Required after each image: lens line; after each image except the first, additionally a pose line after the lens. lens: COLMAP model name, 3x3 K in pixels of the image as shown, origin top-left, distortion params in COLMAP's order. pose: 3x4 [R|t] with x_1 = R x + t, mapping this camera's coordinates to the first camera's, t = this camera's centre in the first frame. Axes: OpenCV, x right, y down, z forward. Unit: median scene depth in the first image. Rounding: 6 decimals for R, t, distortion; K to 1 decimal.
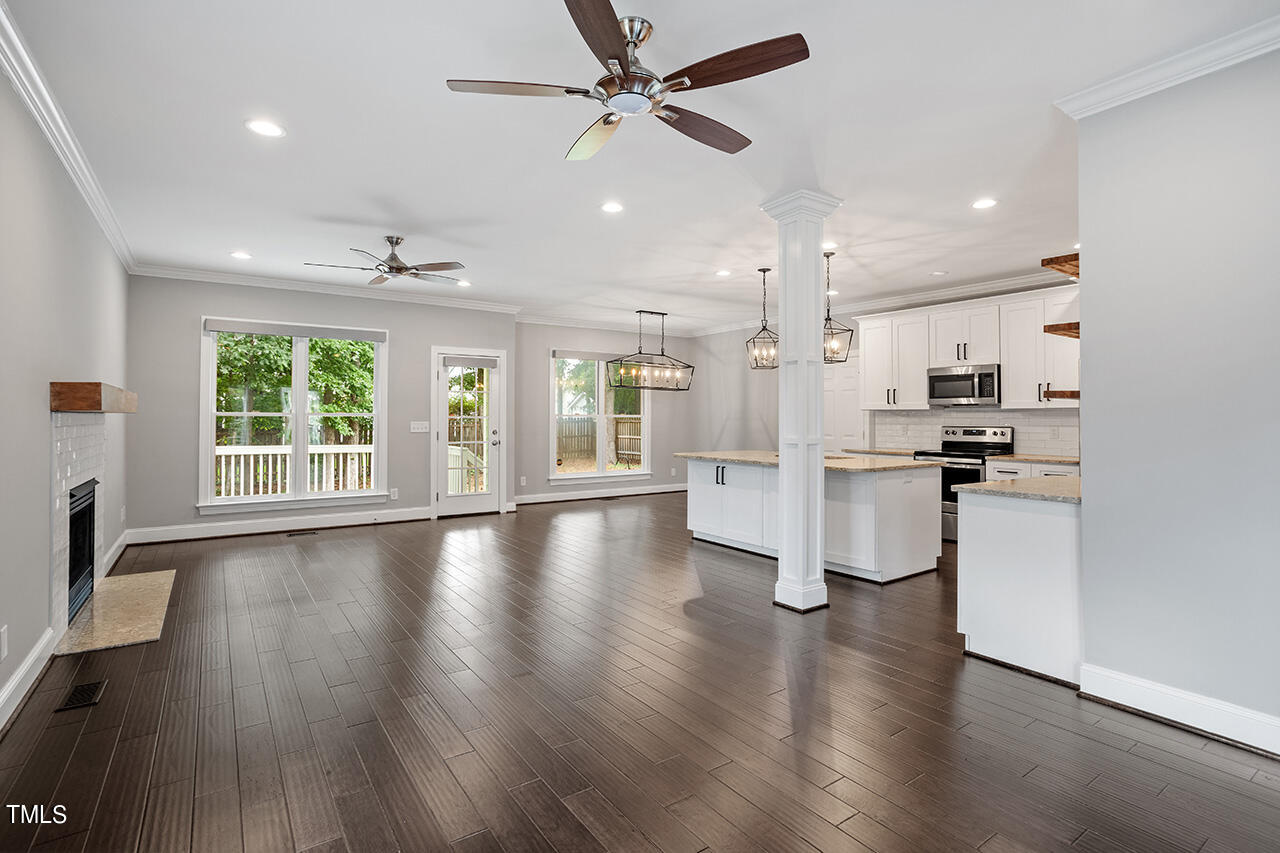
lens RADIAL K [[637.9, 0, 634.4], [0, 637.9, 415.1], [0, 0, 1]] dist [-0.017285, 0.003731]
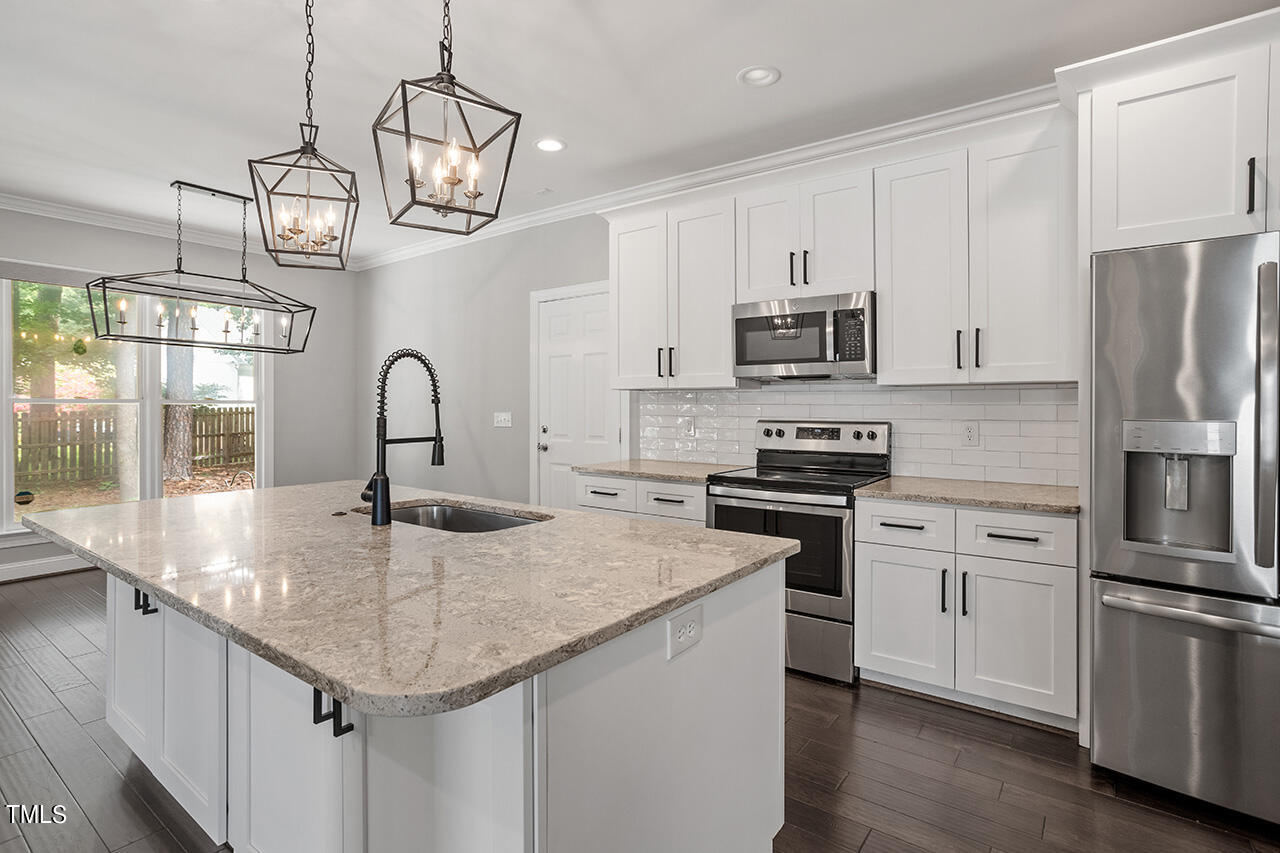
lens RADIAL K [[637.9, 0, 651.0], [0, 637.9, 403.6], [0, 0, 1]] dist [-0.017285, 0.003731]
pose [[0.947531, -0.003399, 0.319645, 0.242482], [0.002139, 0.999989, 0.004292, 0.001451], [-0.319656, -0.003383, 0.947528, 0.551052]]
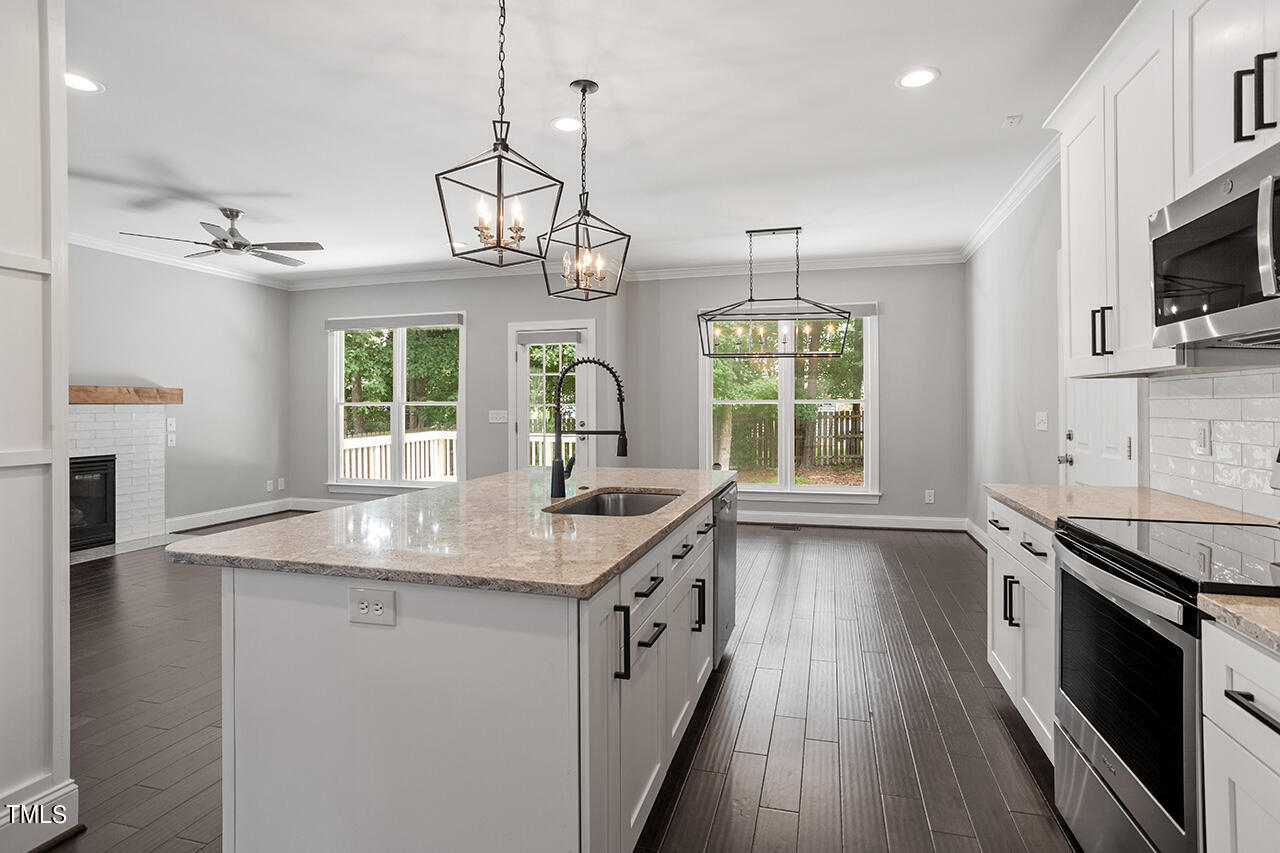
lens RADIAL K [[637.9, 0, 645.1], [0, 637.9, 402.1], [0, 0, 1]] dist [-0.017285, 0.003731]
pose [[0.634342, -0.008713, -0.773003, 0.532428], [0.010538, 0.999941, -0.002623, 0.003715], [0.772981, -0.006482, 0.634396, 0.663447]]
